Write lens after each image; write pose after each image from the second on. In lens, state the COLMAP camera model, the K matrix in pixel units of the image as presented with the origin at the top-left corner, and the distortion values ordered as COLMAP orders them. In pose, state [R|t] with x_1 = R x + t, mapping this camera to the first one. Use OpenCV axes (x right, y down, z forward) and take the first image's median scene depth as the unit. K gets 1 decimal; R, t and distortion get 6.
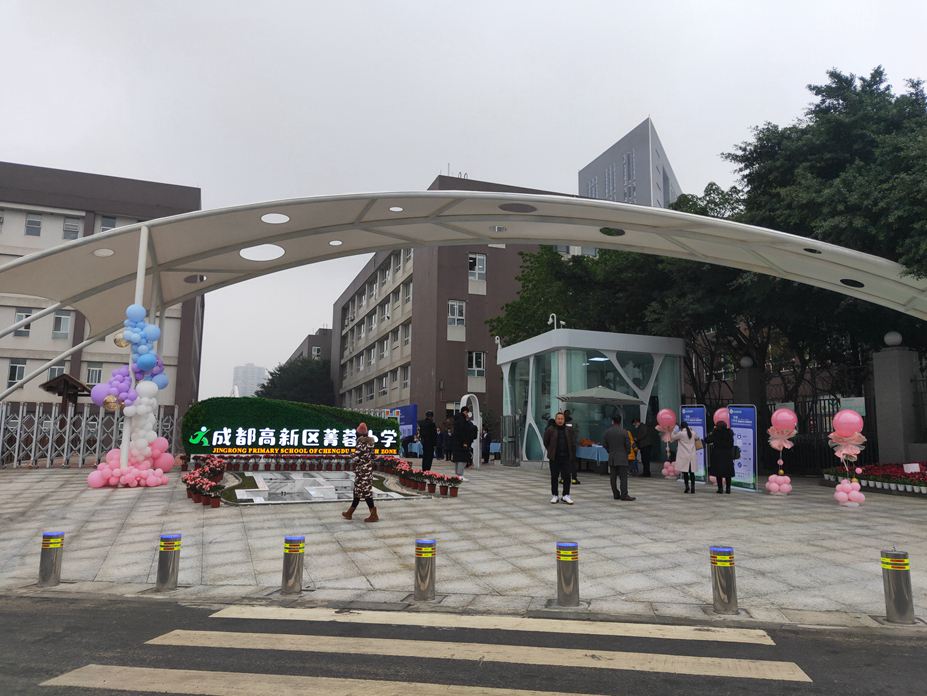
lens RADIAL K [[695.8, 0, 464.8], [0, 695.8, 344.7], [0, 0, 1]] dist [0.048177, -0.014939]
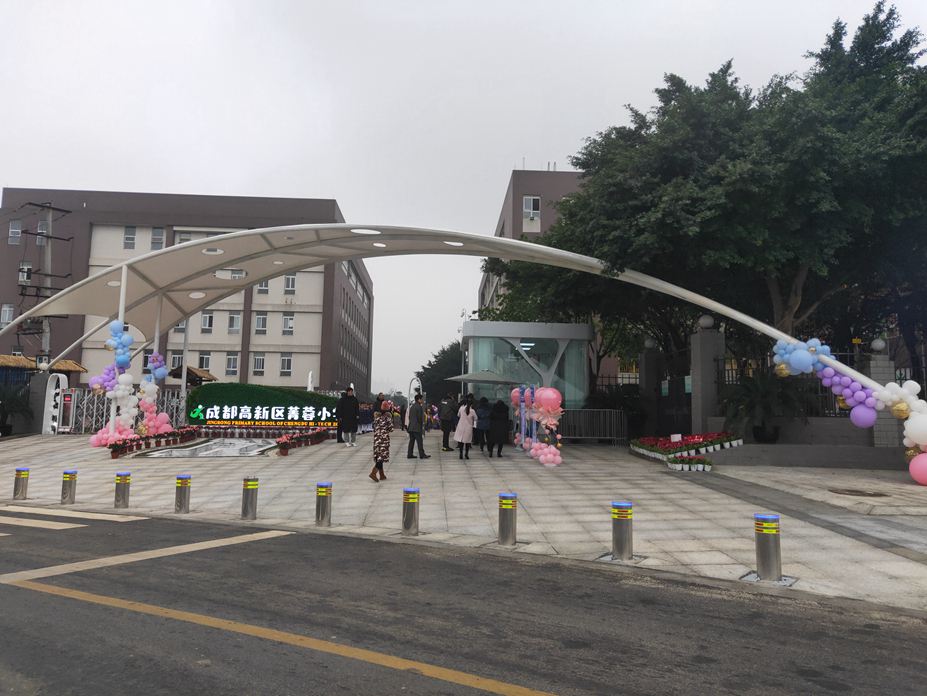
lens RADIAL K [[695.8, 0, 464.8], [0, 695.8, 344.7], [0, 0, 1]] dist [0.048177, -0.014939]
pose [[0.953072, -0.029937, -0.301258, 0.512796], [0.039332, 0.998909, 0.025167, -0.013243], [0.300176, -0.035835, 0.953210, -0.130367]]
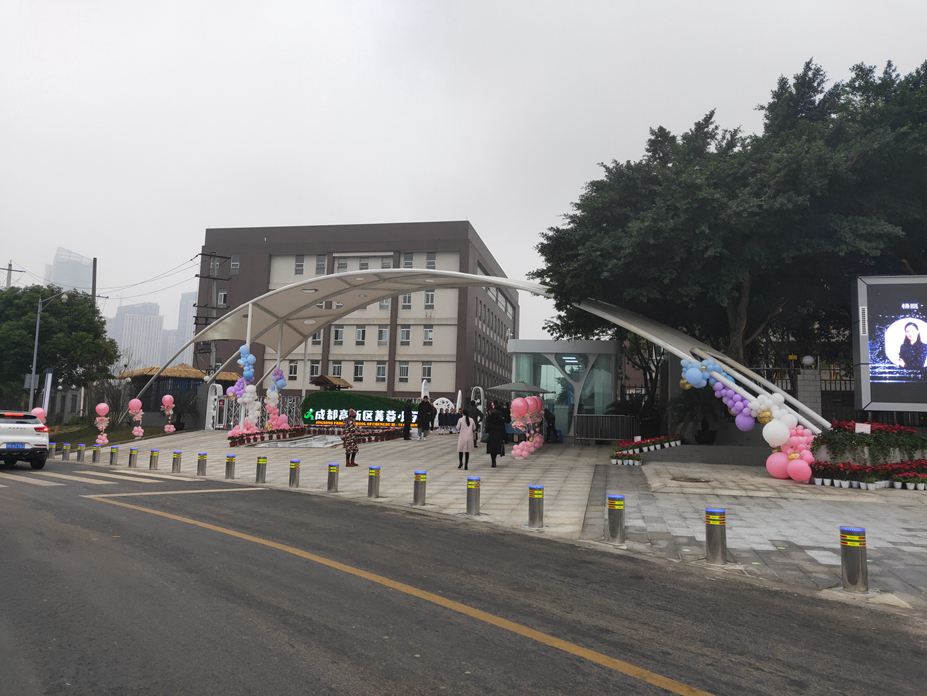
lens RADIAL K [[697.6, 0, 464.2], [0, 697.6, 345.7], [0, 0, 1]] dist [0.044444, -0.018715]
pose [[0.847086, -0.045775, -0.529481, 0.843213], [0.059396, 0.998196, 0.008728, -0.029707], [0.528127, -0.038842, 0.848277, -0.249329]]
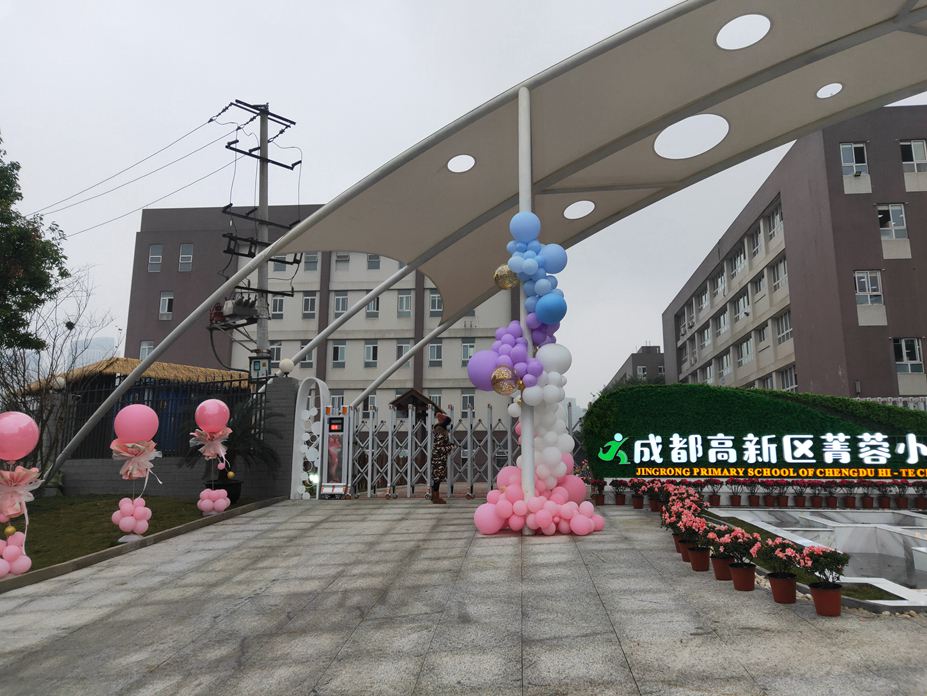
lens RADIAL K [[702.4, 0, 463.5], [0, 702.4, 348.0], [0, 0, 1]] dist [0.039072, -0.016476]
pose [[0.906118, -0.085953, -0.414201, -0.225324], [0.070710, 0.996139, -0.052028, 0.062761], [0.417074, 0.017855, 0.908697, 0.364522]]
